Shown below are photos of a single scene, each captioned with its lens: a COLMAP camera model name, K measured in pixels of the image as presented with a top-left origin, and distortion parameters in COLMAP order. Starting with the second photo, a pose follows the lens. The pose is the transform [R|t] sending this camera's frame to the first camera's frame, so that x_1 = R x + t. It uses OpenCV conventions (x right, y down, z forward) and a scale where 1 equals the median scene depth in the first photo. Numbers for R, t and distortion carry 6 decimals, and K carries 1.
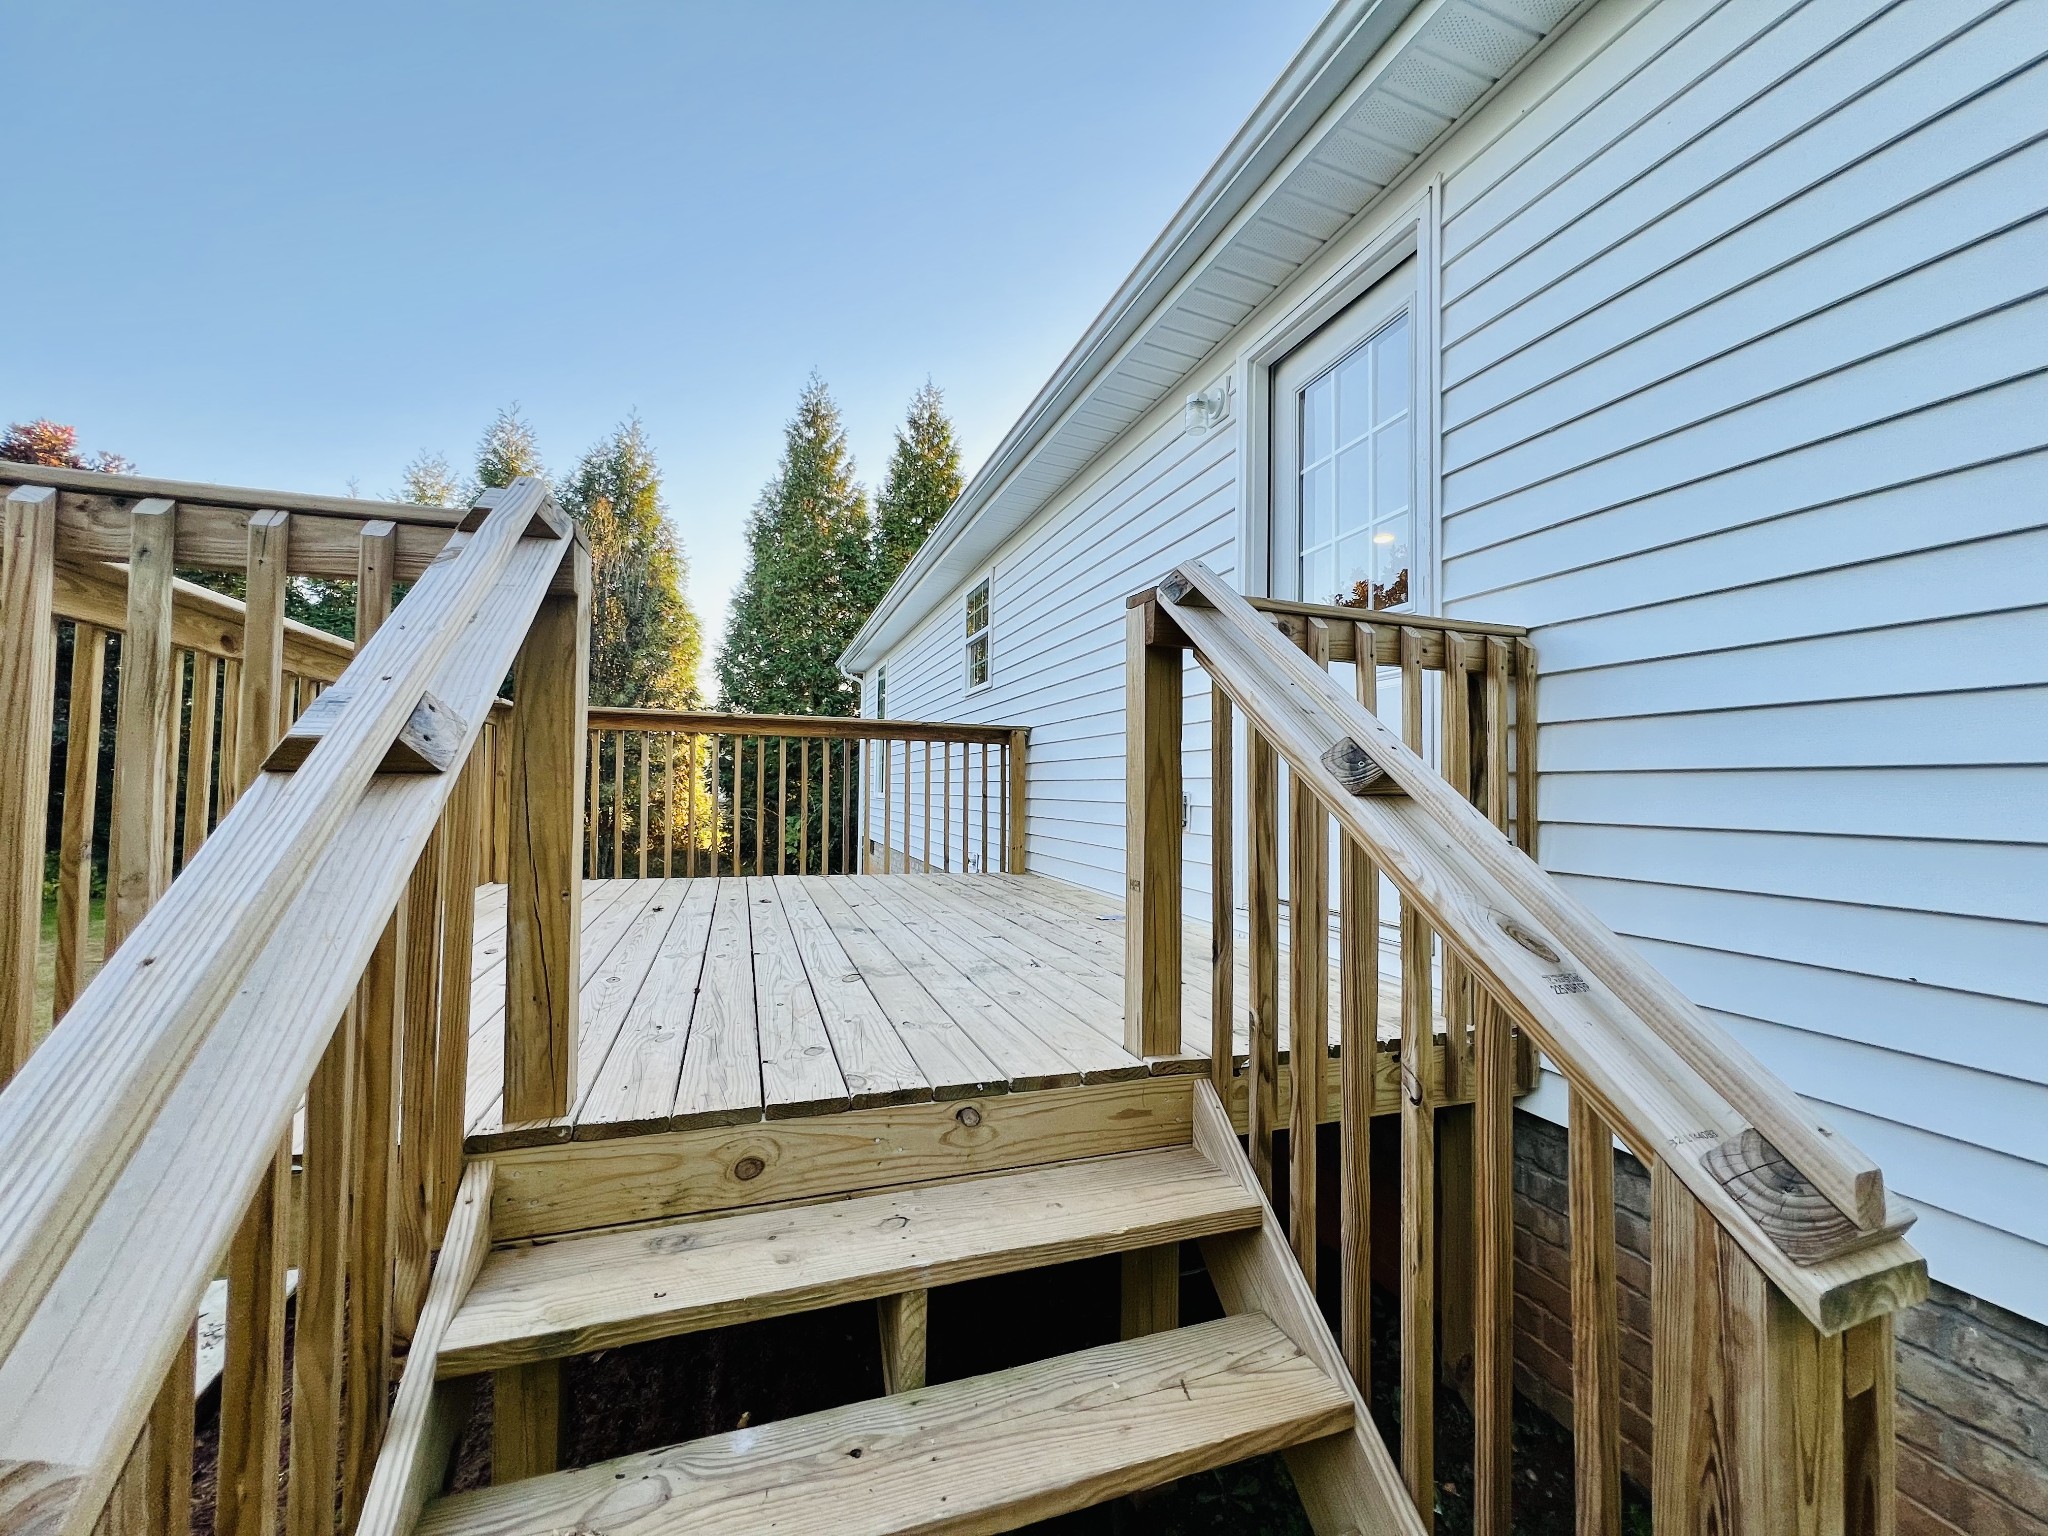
lens RADIAL K [[814.1, 0, 1024.5], [0, 814.1, 768.3], [0, 0, 1]] dist [-0.006862, 0.000323]
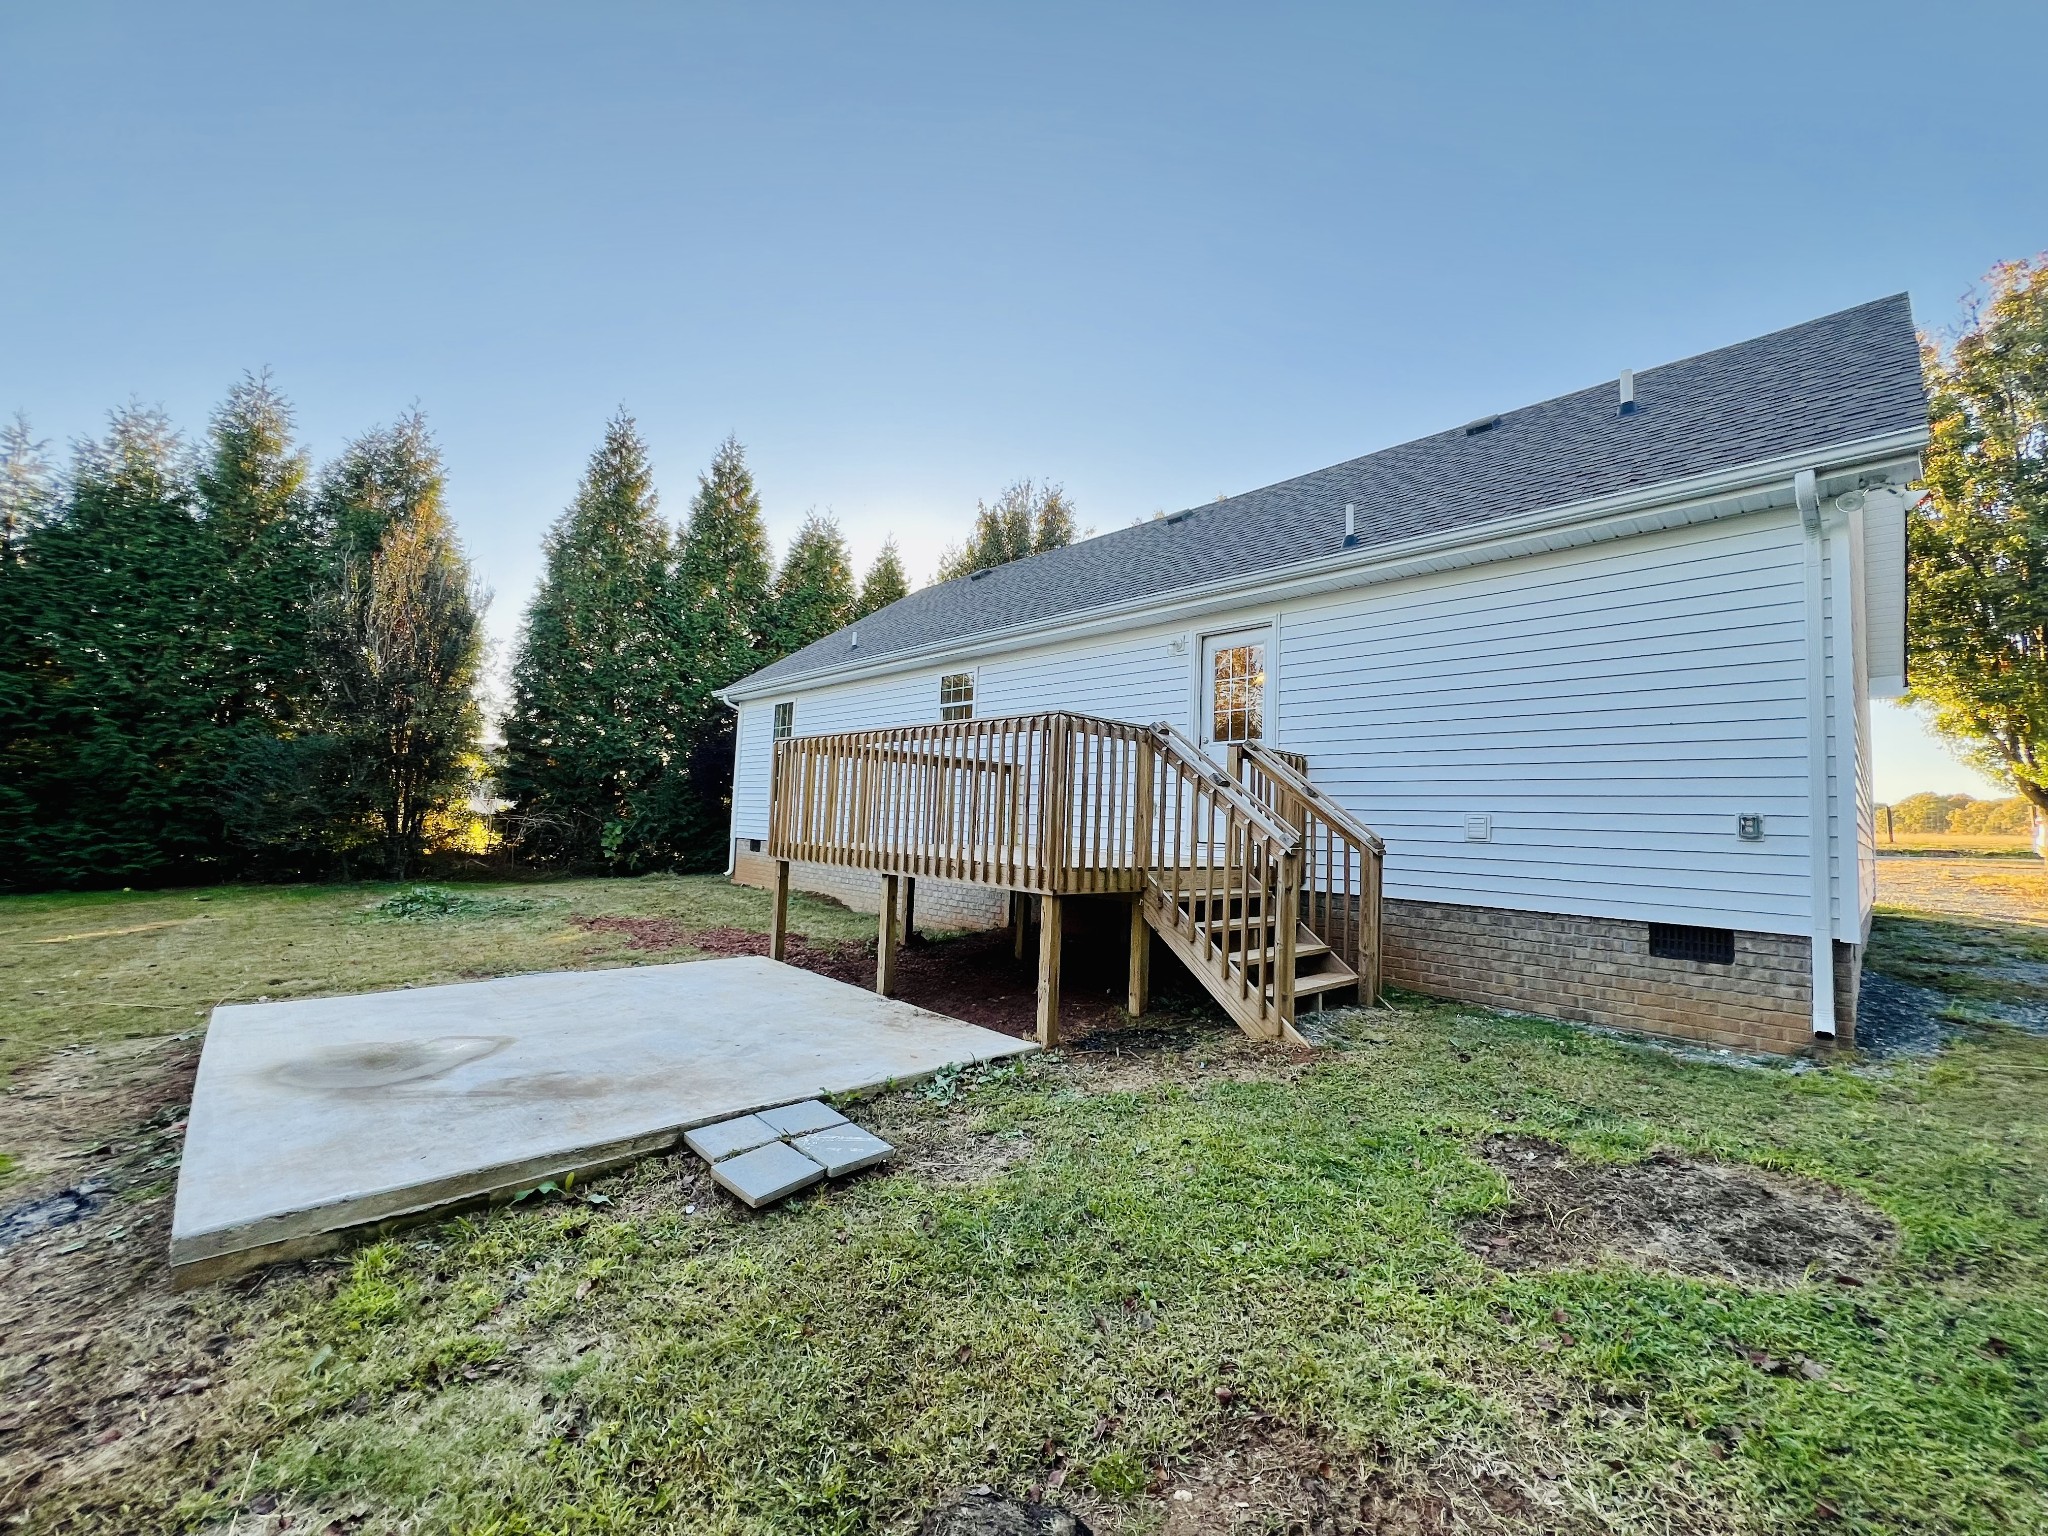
lens RADIAL K [[814.1, 0, 1024.5], [0, 814.1, 768.3], [0, 0, 1]] dist [-0.006862, 0.000323]
pose [[0.911274, 0.050981, 0.408633, -0.190454], [-0.038018, 0.998485, -0.039788, 0.007340], [-0.410042, 0.020723, 0.911831, -0.171026]]
